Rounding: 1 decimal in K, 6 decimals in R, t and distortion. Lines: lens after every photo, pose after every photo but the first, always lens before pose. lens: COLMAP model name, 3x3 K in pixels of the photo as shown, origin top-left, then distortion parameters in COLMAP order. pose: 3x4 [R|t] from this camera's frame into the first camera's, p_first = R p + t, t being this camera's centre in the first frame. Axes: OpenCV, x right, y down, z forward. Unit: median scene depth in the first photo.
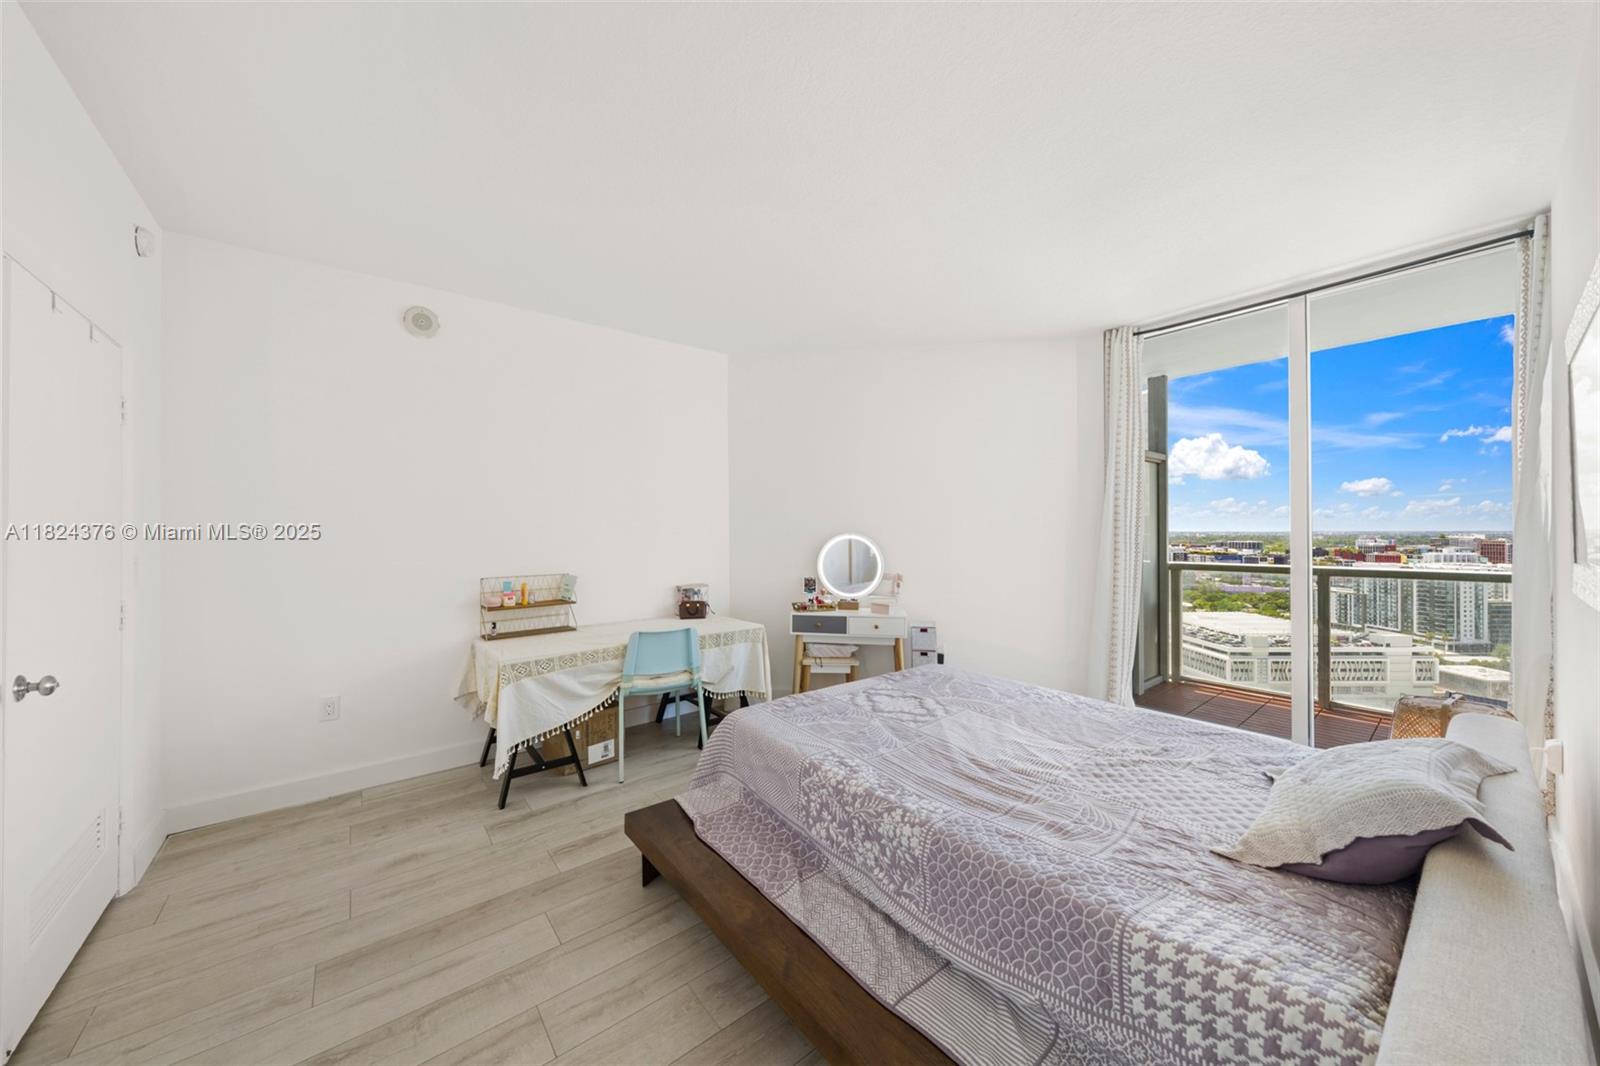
lens RADIAL K [[545.5, 0, 785.7], [0, 545.5, 532.4], [0, 0, 1]] dist [0.002520, -0.002041]
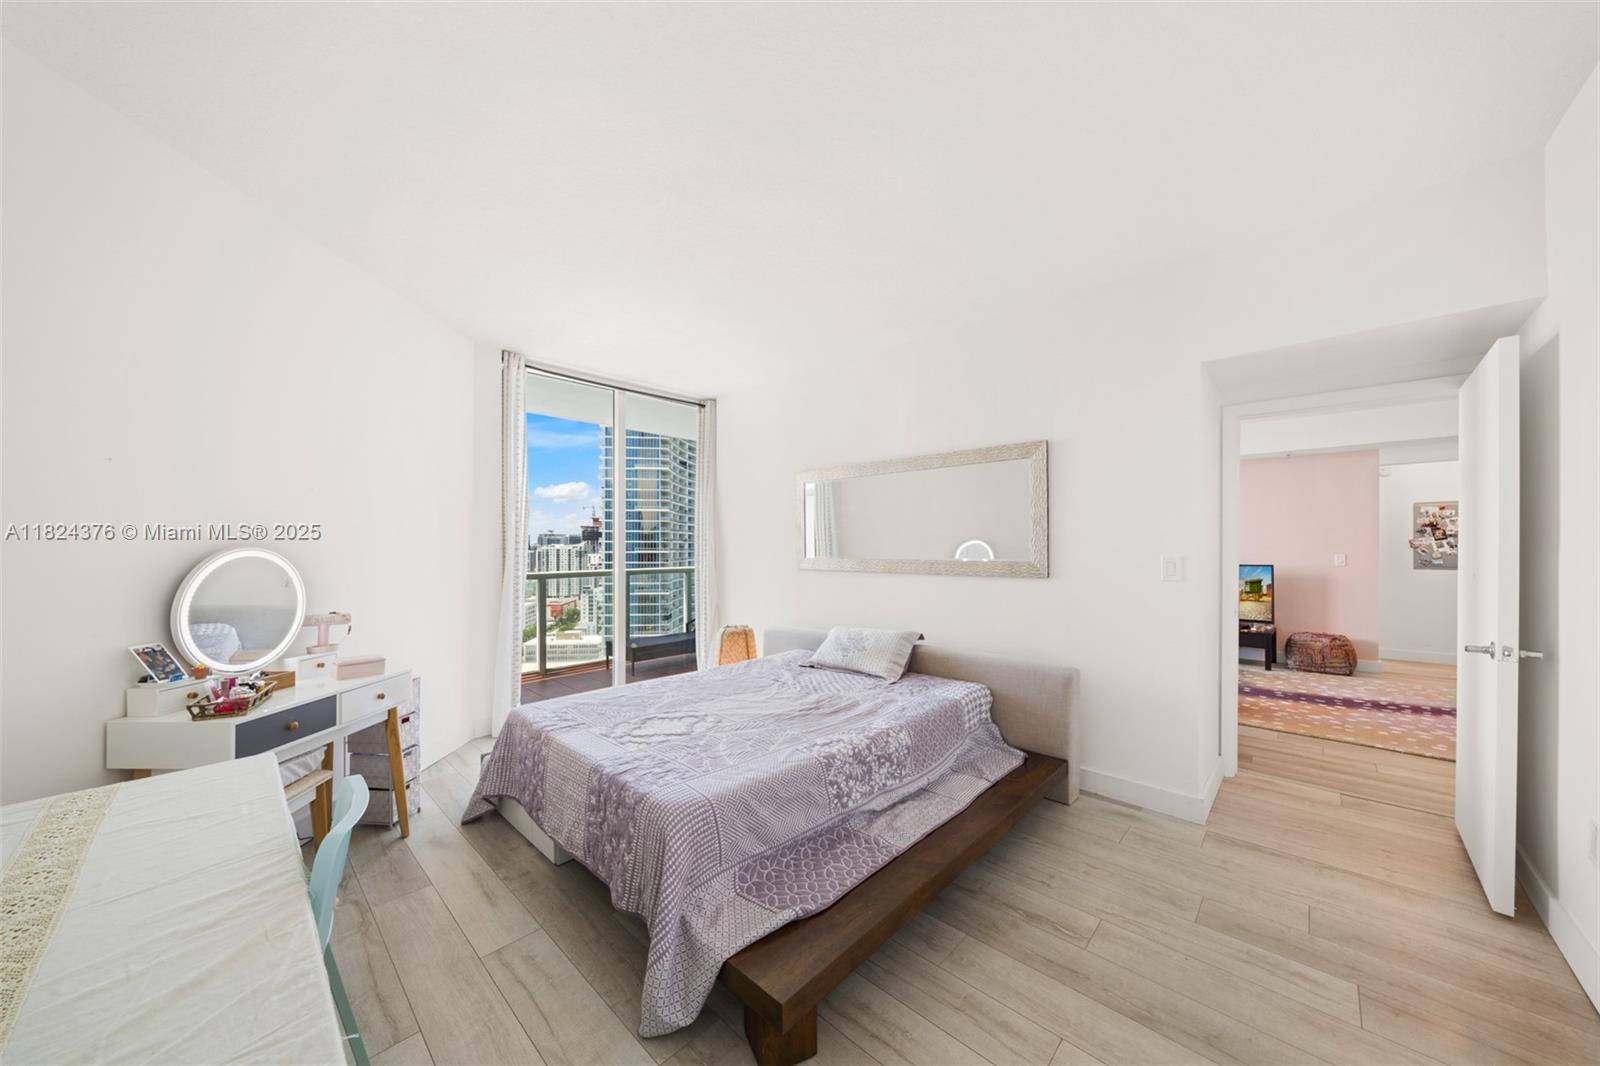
lens RADIAL K [[545.5, 0, 804.9], [0, 545.5, 535.2], [0, 0, 1]] dist [0.002520, -0.002041]
pose [[-0.149440, 0.025803, 0.988434, -1.088492], [-0.001757, 0.999651, -0.026362, 0.011314], [-0.988769, -0.005676, -0.149342, 1.270458]]
